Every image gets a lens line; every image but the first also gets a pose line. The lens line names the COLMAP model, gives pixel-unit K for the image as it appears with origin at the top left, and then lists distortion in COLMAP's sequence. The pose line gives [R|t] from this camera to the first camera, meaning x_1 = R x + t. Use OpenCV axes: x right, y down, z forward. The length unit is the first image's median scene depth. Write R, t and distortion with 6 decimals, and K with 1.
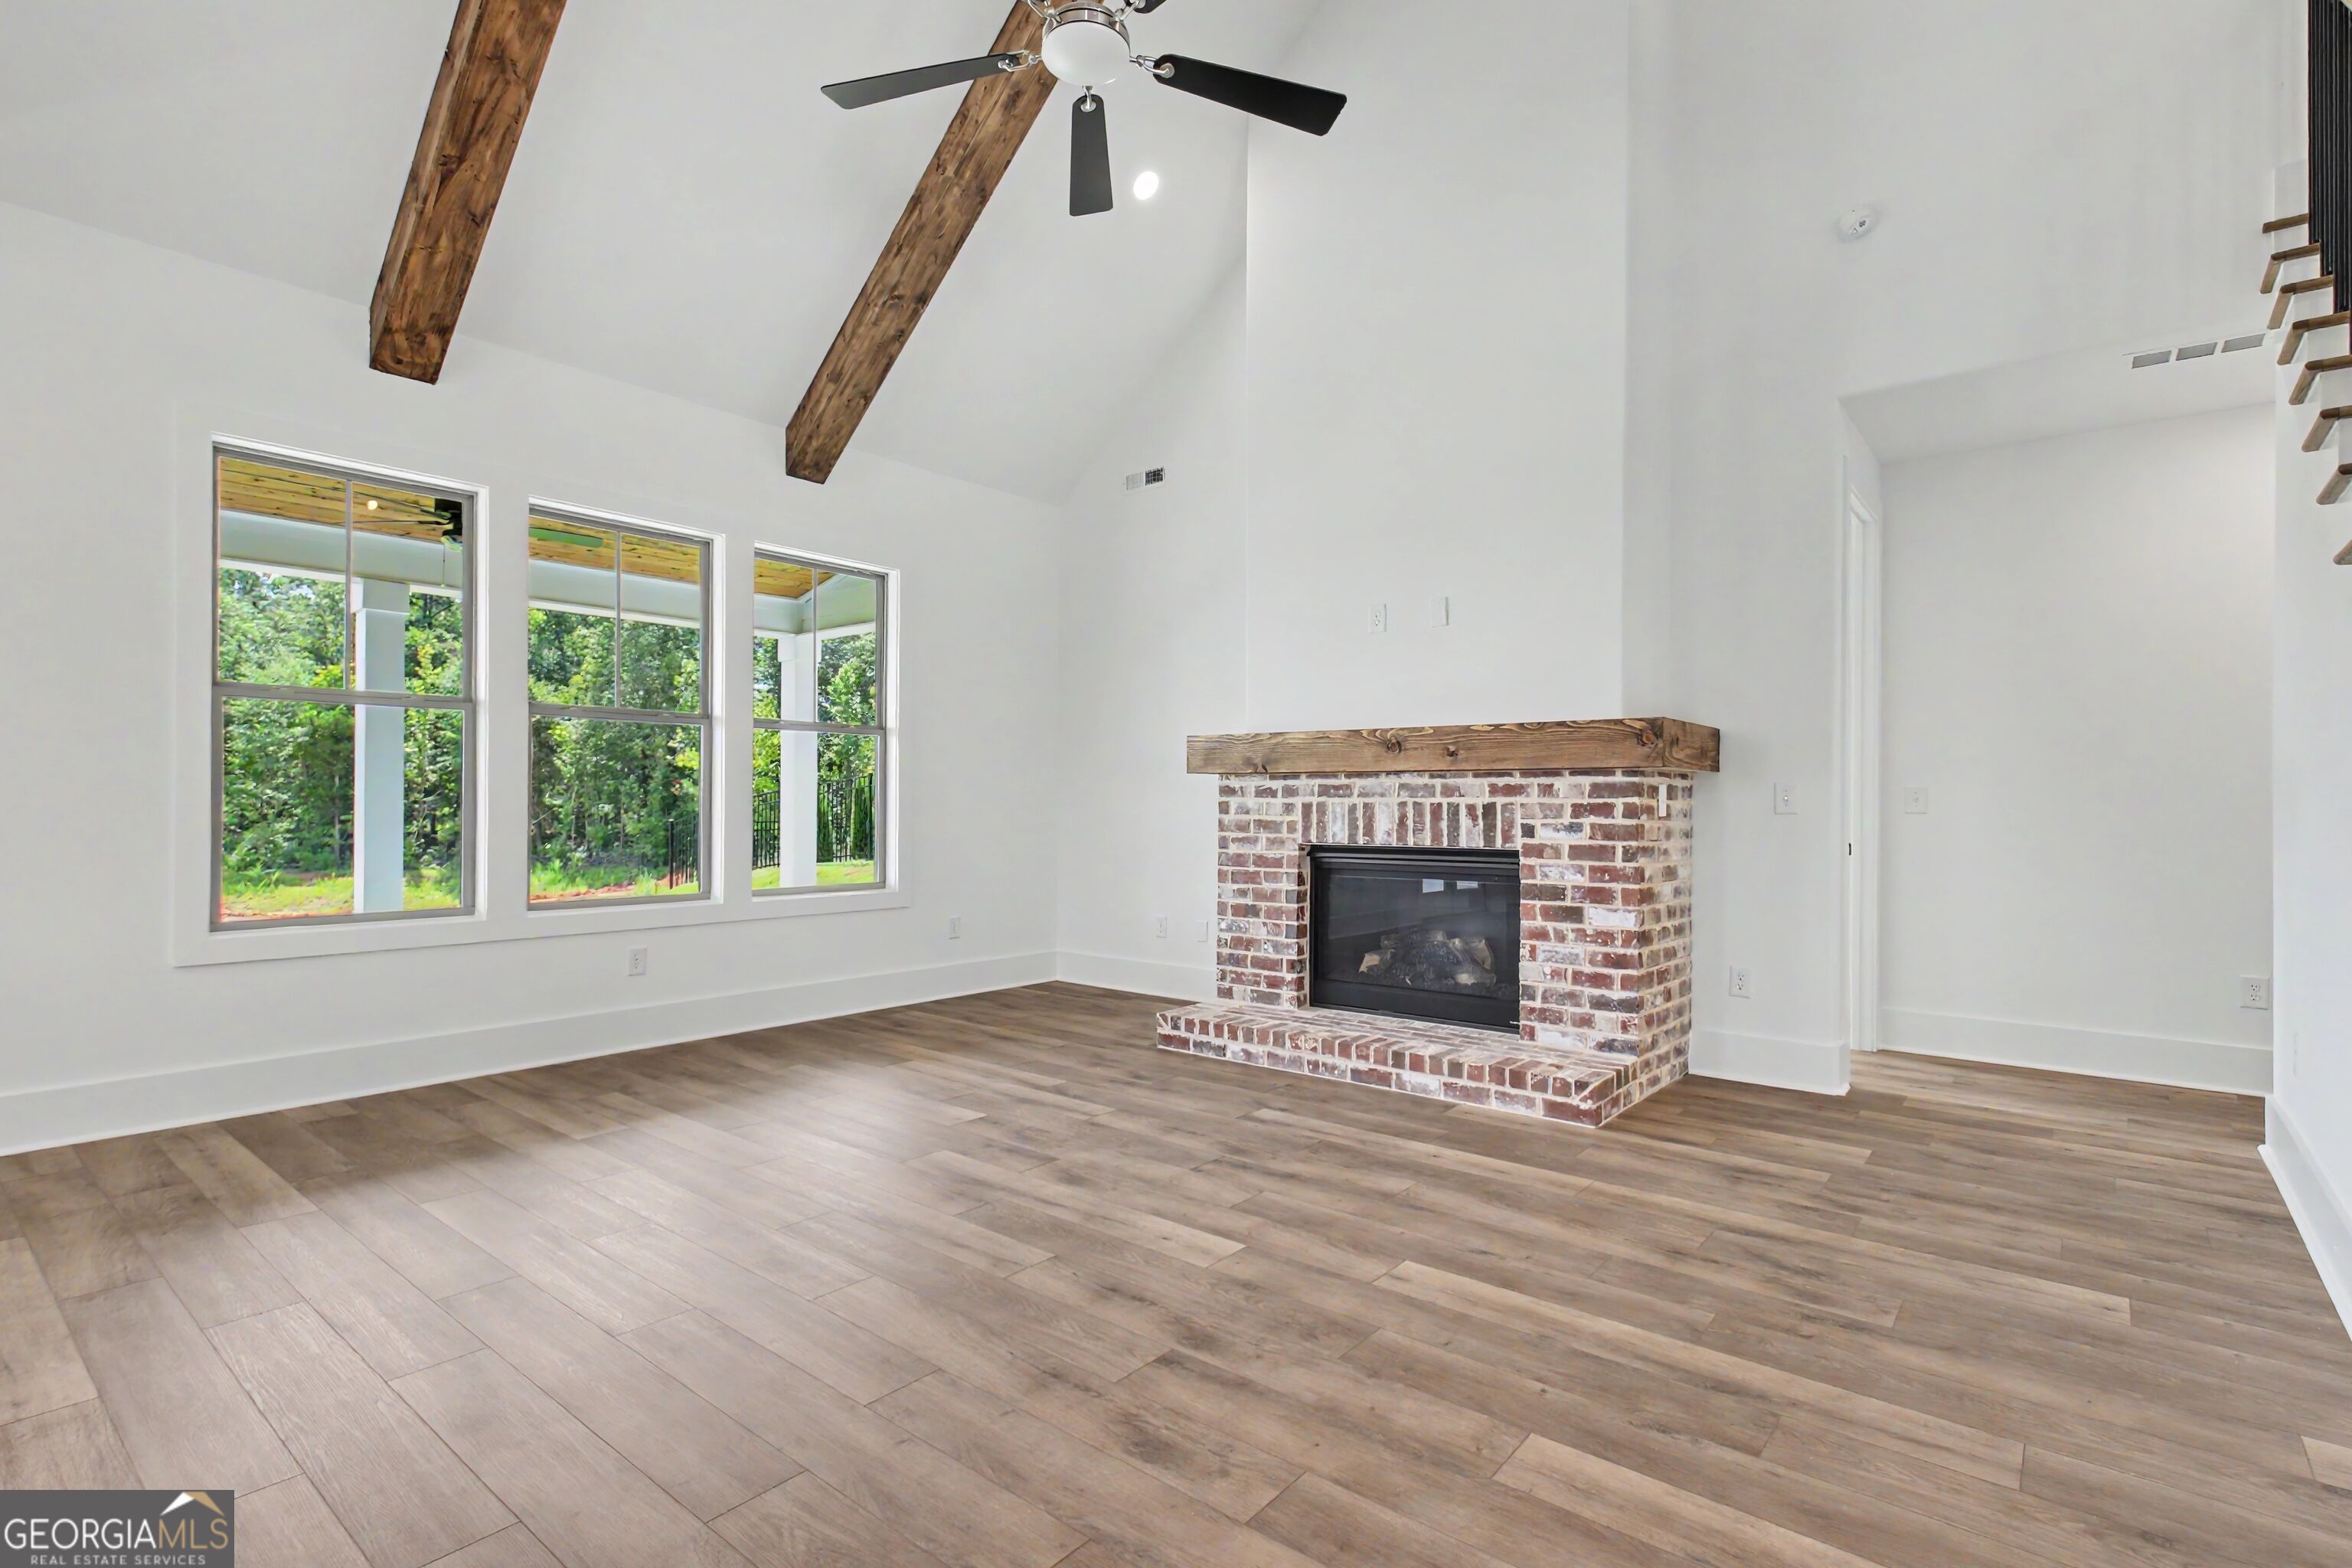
lens RADIAL K [[1109.2, 0, 1185.2], [0, 1109.2, 802.7], [0, 0, 1]] dist [0.013075, 0.000131]
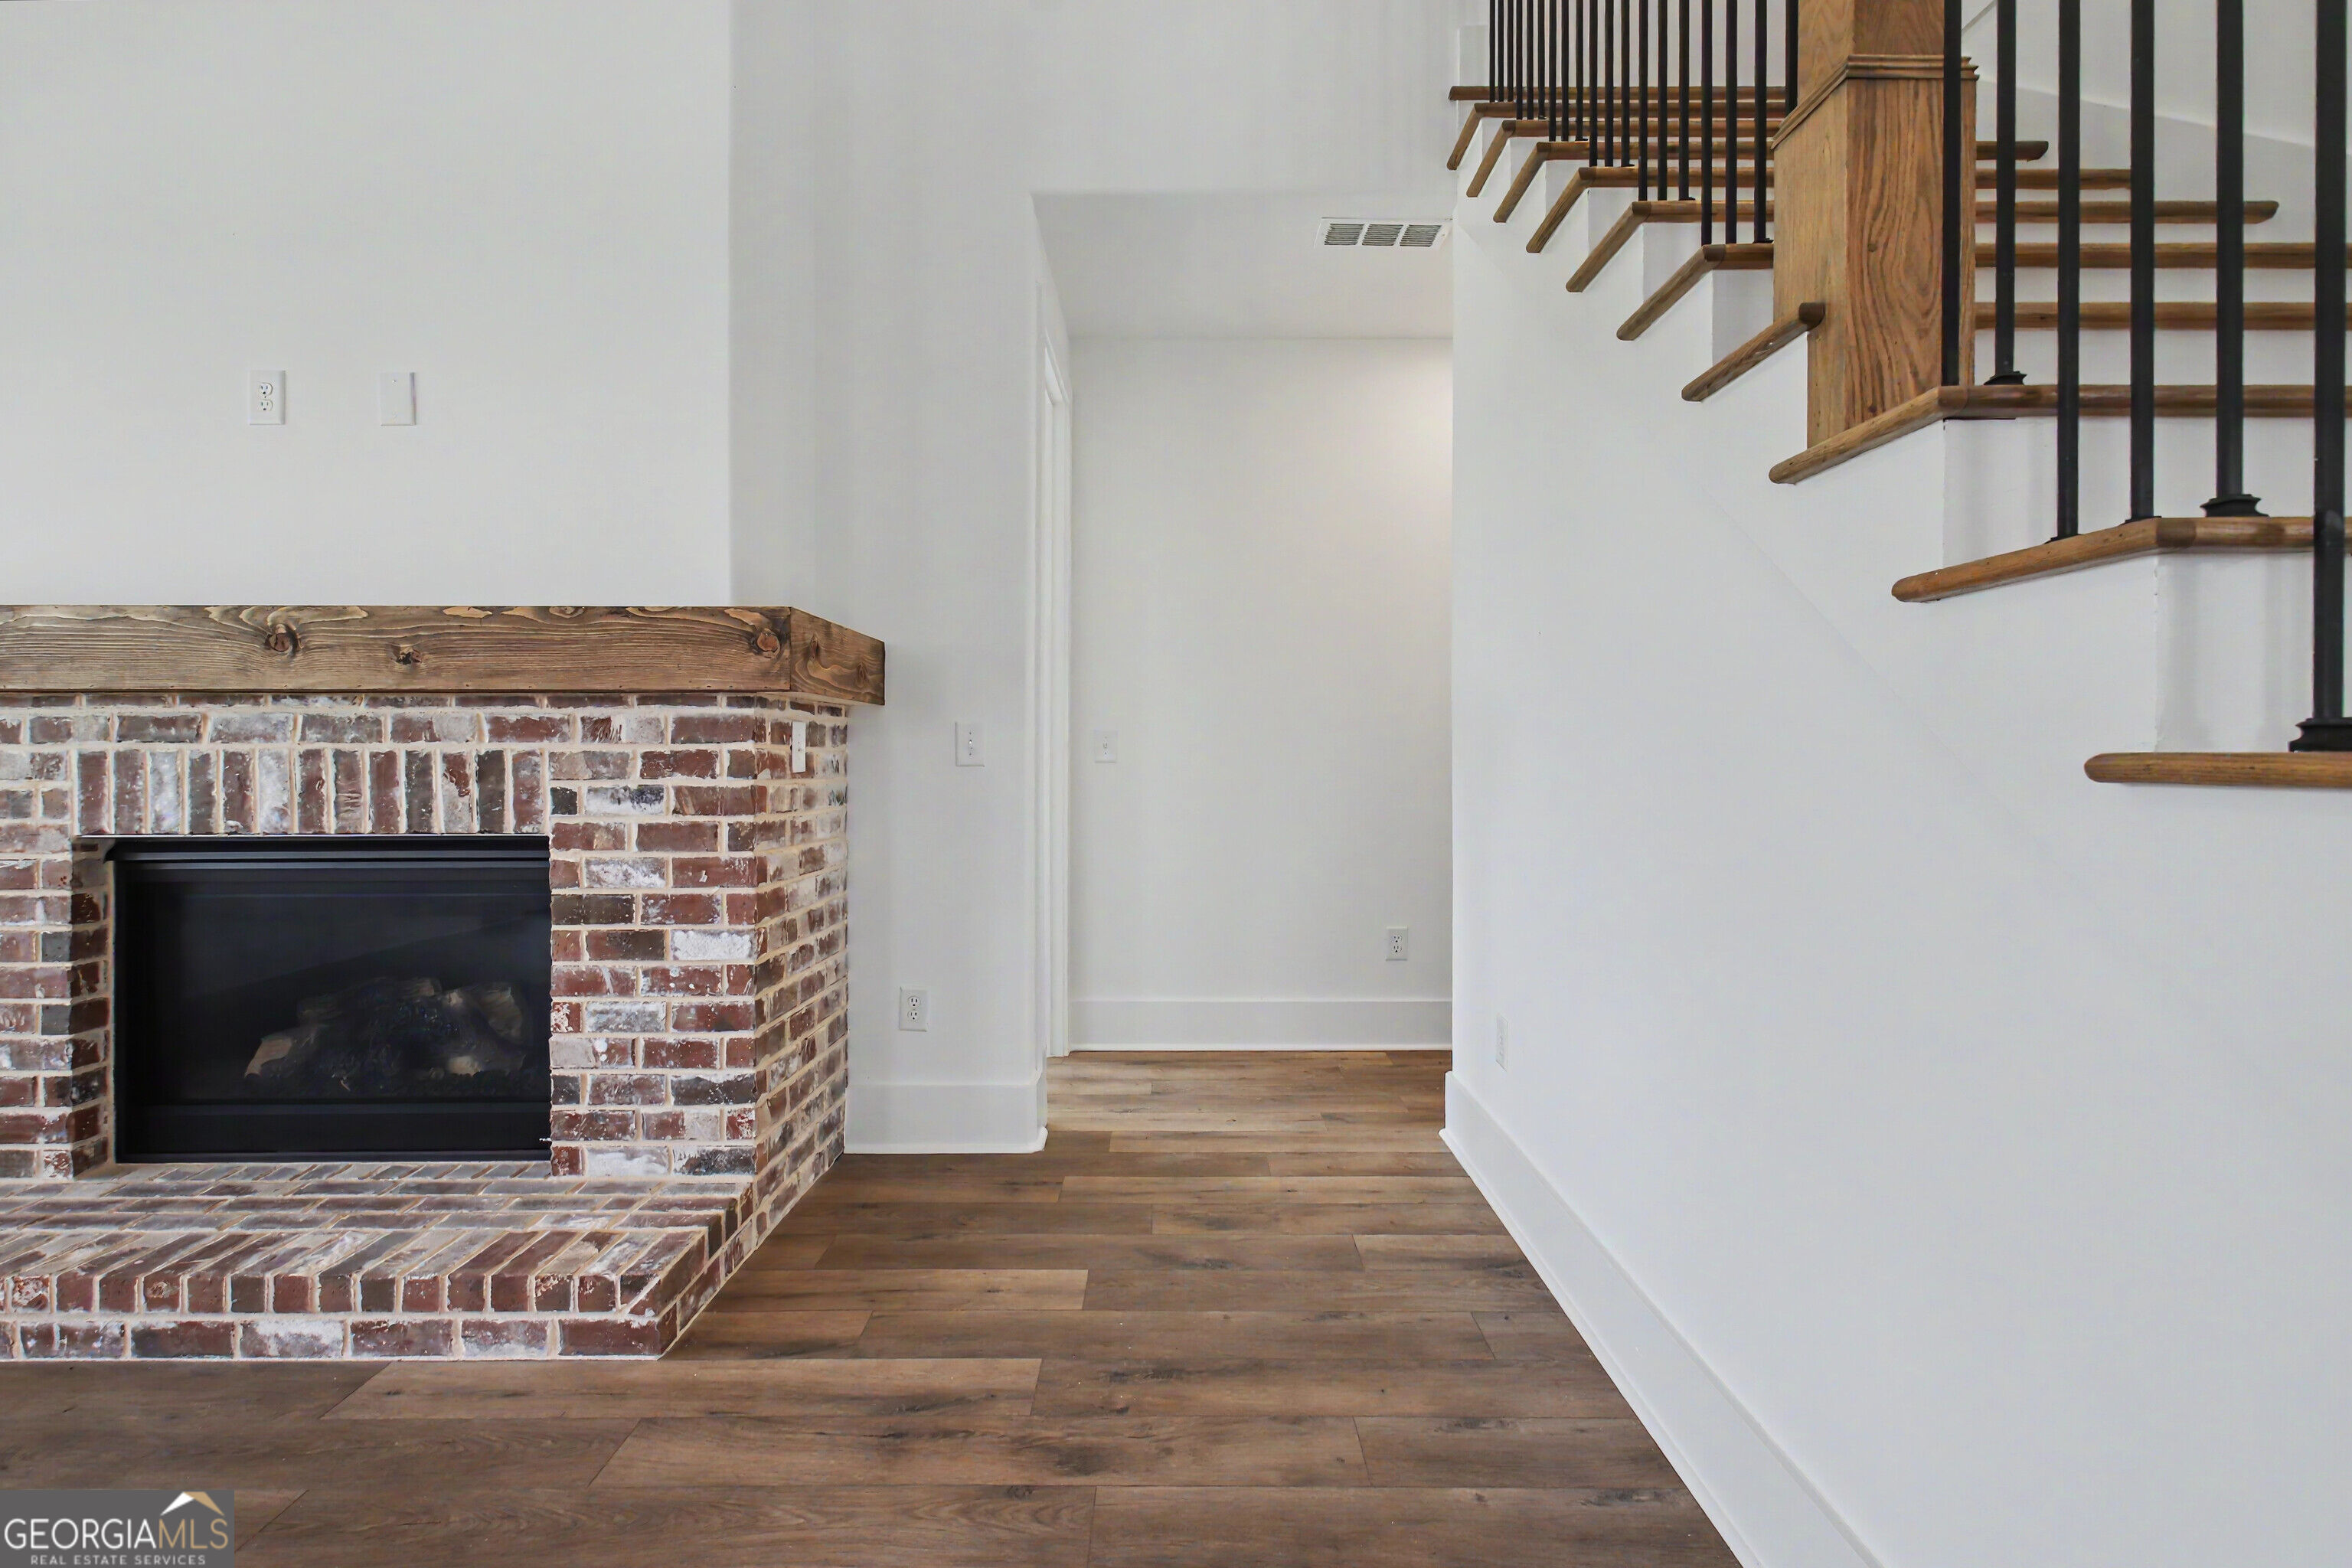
lens RADIAL K [[1117.7, 0, 1171.3], [0, 1117.7, 755.0], [0, 0, 1]] dist [0.009841, -0.001267]
pose [[0.779062, -0.006439, 0.626913, 0.195904], [0.003392, 0.999976, 0.006056, -0.000587], [-0.626937, -0.002591, 0.779065, 0.372697]]
